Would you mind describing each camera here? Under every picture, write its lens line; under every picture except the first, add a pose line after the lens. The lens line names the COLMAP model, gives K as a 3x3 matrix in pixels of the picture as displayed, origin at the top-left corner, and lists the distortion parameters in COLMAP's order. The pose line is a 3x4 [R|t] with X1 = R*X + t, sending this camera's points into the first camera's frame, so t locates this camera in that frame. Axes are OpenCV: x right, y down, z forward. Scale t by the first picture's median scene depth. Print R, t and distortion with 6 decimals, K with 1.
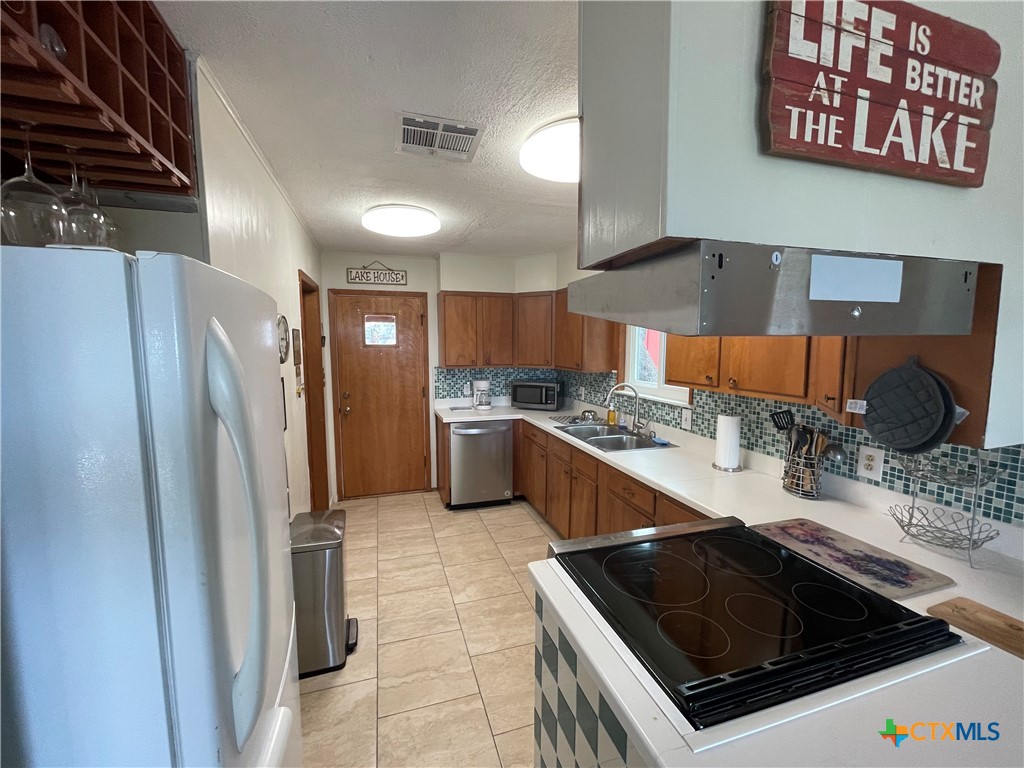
lens RADIAL K [[414.2, 0, 508.3], [0, 414.2, 384.2], [0, 0, 1]] dist [0.014142, 0.001143]
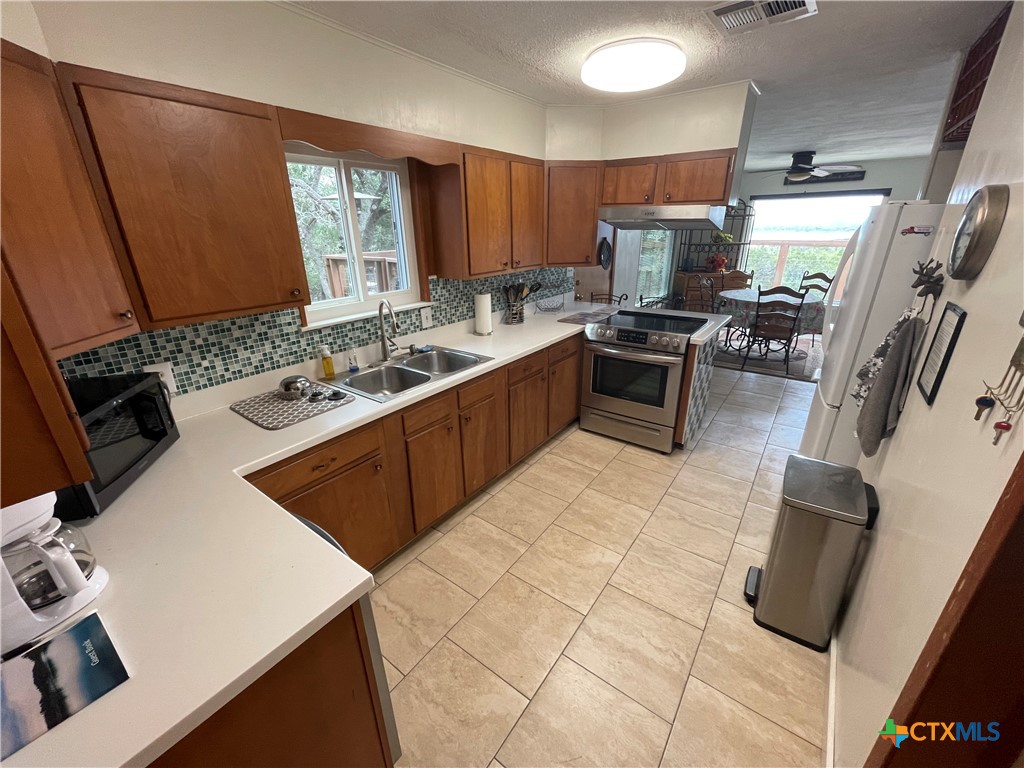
lens RADIAL K [[414.2, 0, 512.4], [0, 414.2, 384.3], [0, 0, 1]] dist [0.014142, 0.001143]
pose [[-0.585666, -0.279174, 0.760958, -0.506943], [0.096633, 0.908070, 0.407518, -0.159747], [-0.804772, 0.312203, -0.504848, 1.385950]]
